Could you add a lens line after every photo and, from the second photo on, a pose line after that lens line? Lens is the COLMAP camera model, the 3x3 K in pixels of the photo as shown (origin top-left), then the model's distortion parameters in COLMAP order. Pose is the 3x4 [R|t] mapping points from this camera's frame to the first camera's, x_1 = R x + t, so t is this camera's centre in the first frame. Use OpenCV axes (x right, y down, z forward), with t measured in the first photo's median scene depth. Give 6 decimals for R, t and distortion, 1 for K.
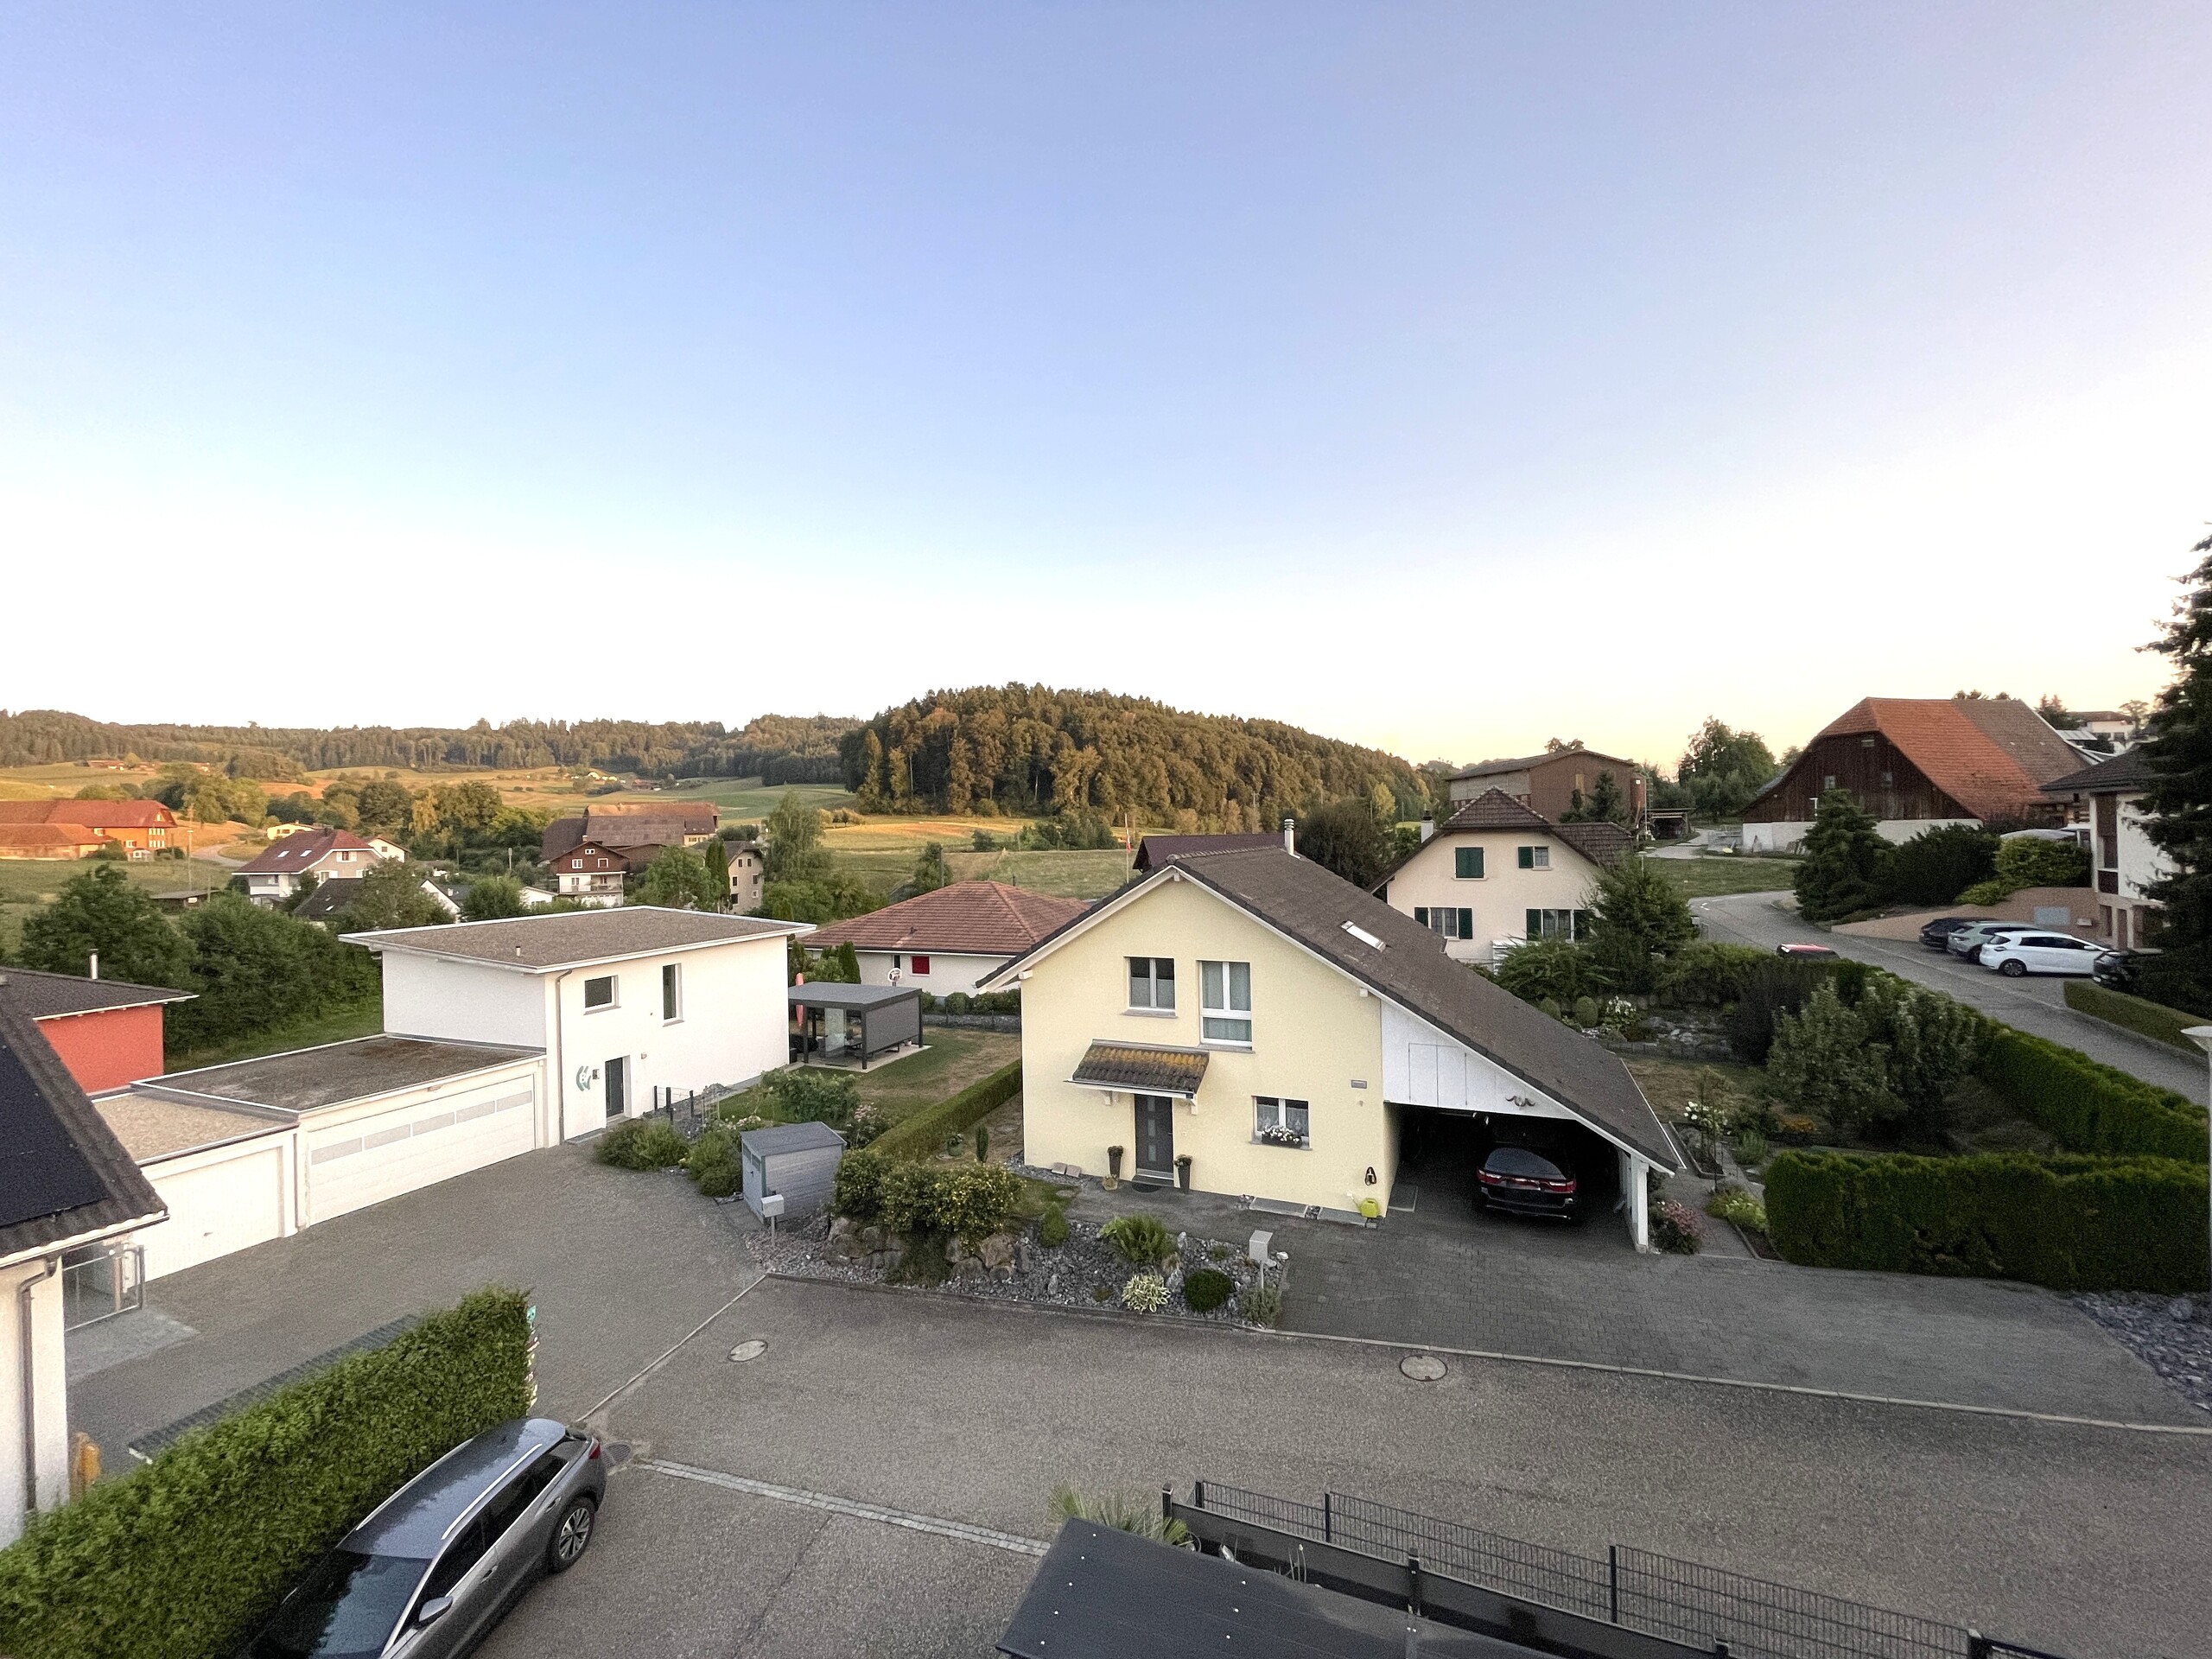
lens RADIAL K [[891.7, 0, 1106.5], [0, 891.7, 834.3], [0, 0, 1]] dist [-0.000078, -0.000018]
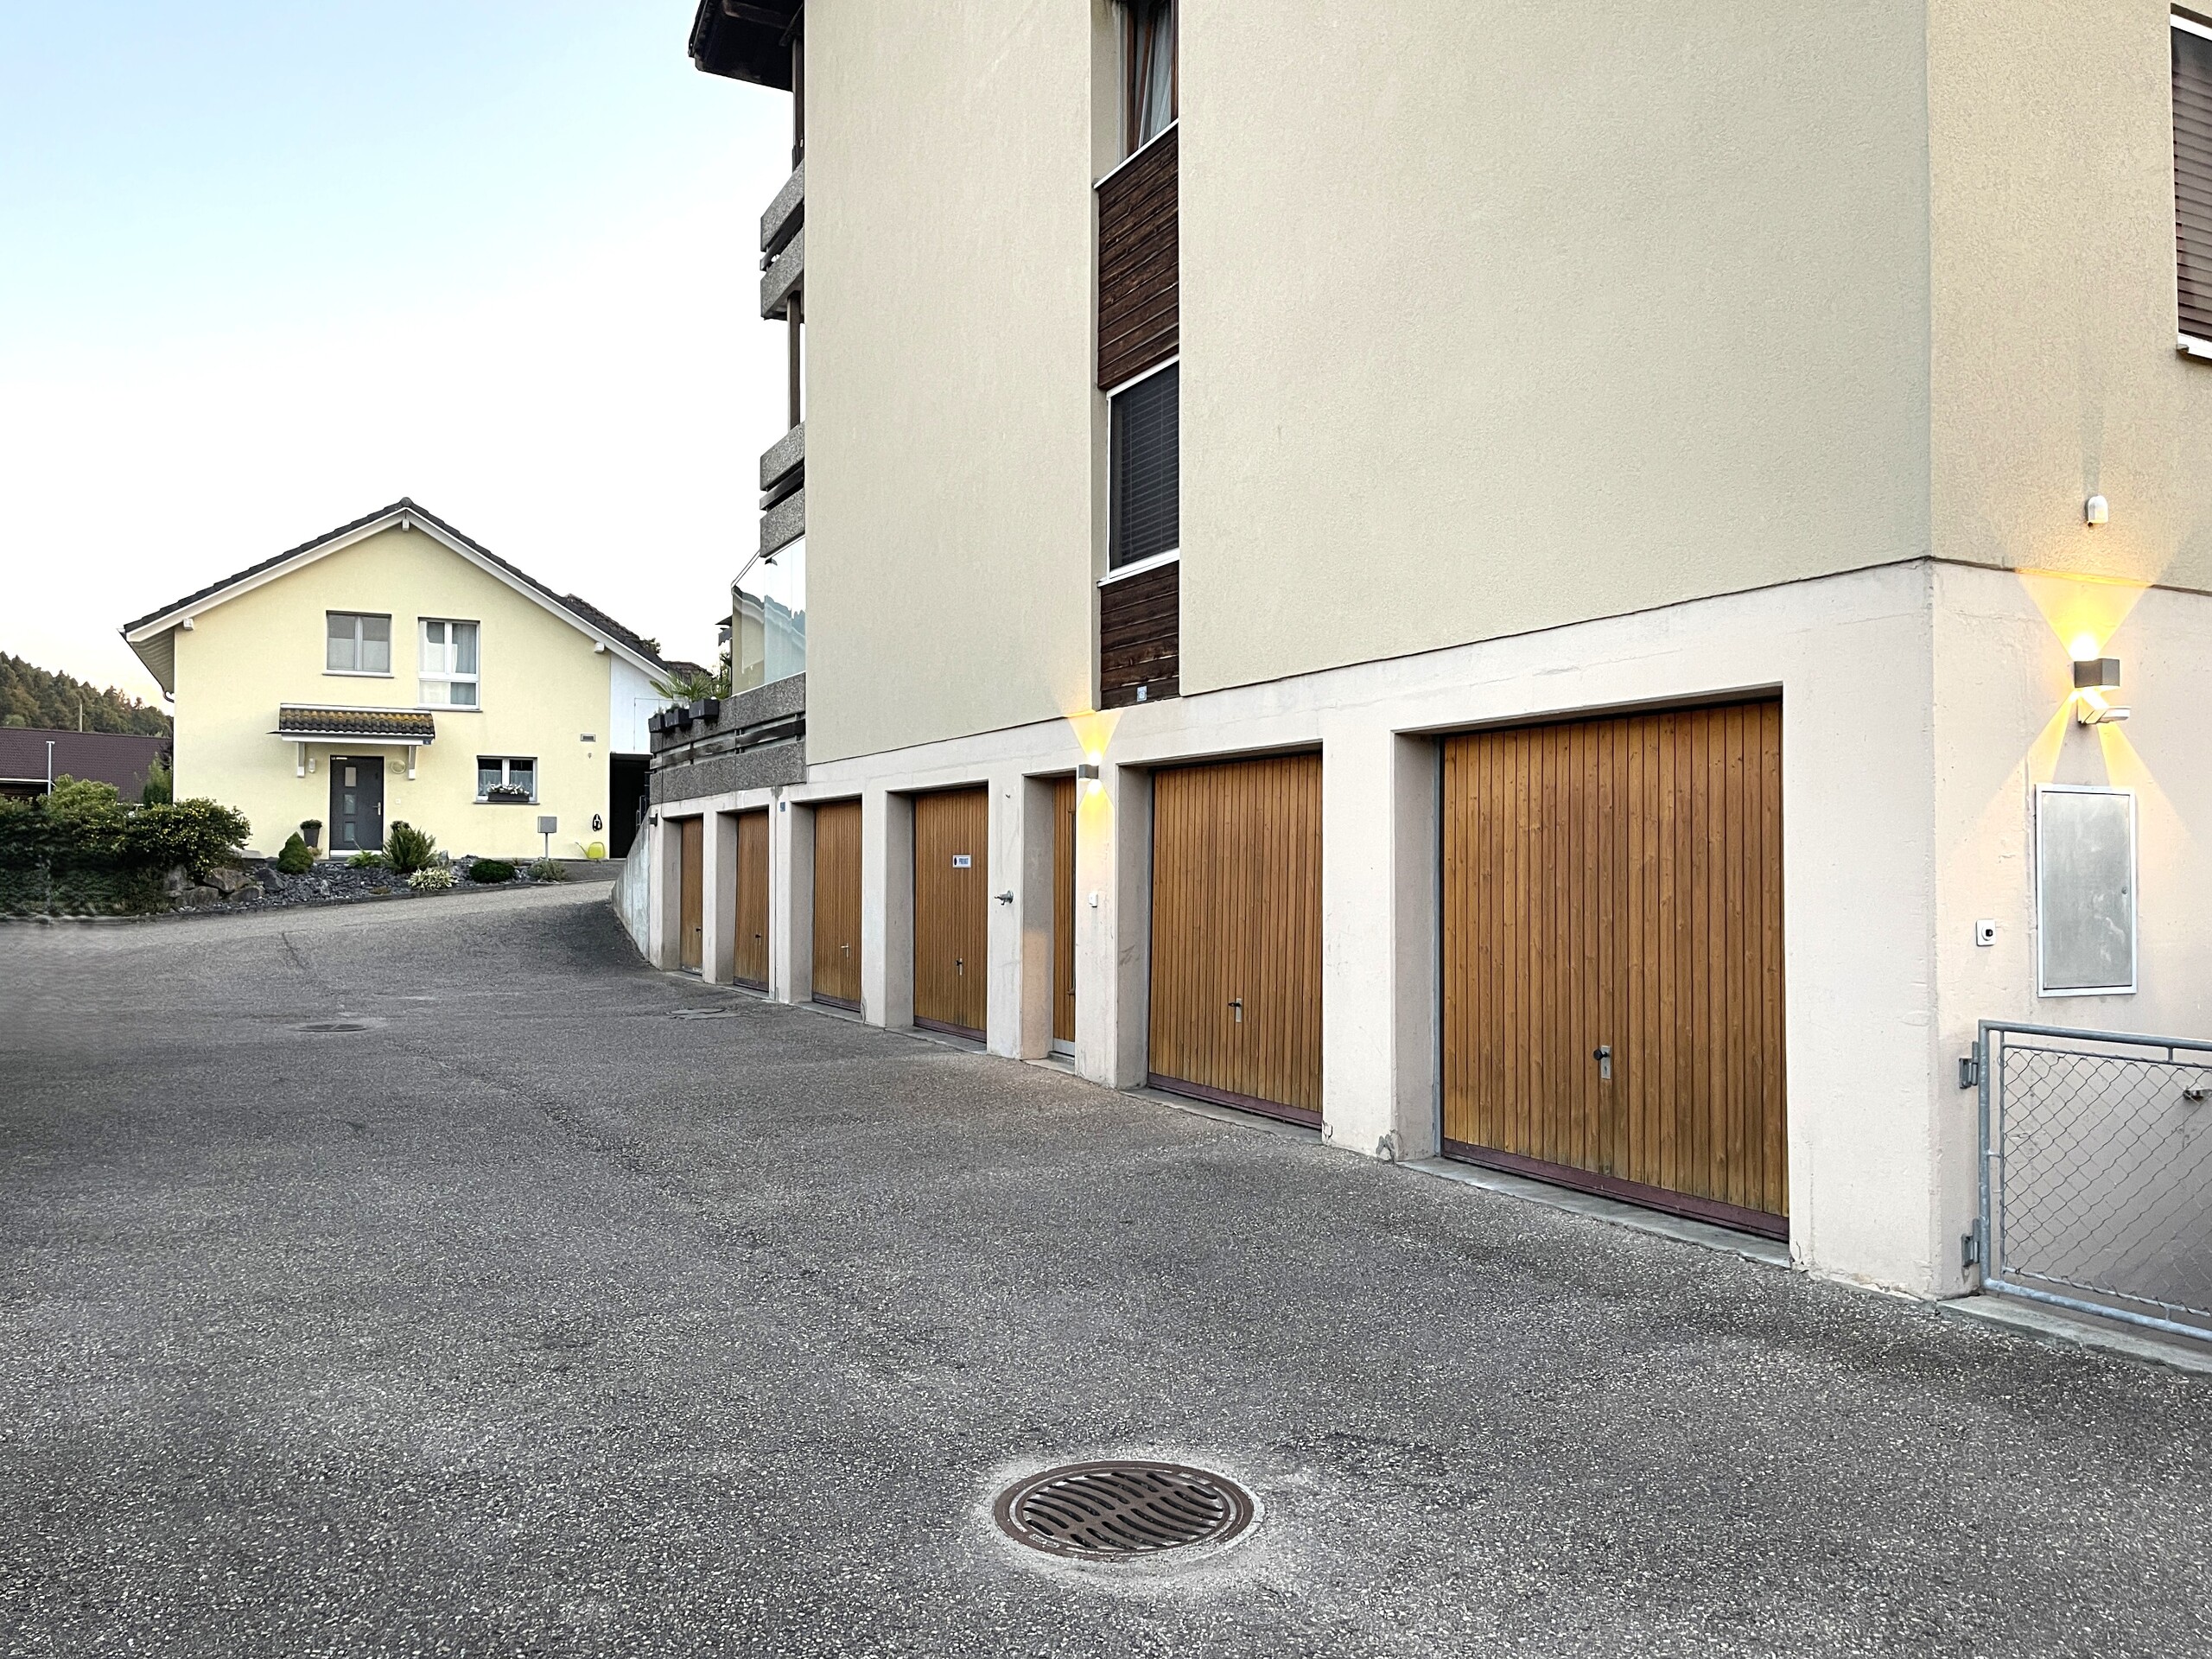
lens RADIAL K [[1632.5, 0, 1106.5], [0, 1632.5, 835.2], [0, 0, 1]] dist [-0.003834, -0.001646]
pose [[0.647809, 0.042073, 0.760640, -0.744540], [-0.016430, 0.999013, -0.041265, 0.439000], [-0.761626, 0.014234, 0.647861, -0.686771]]
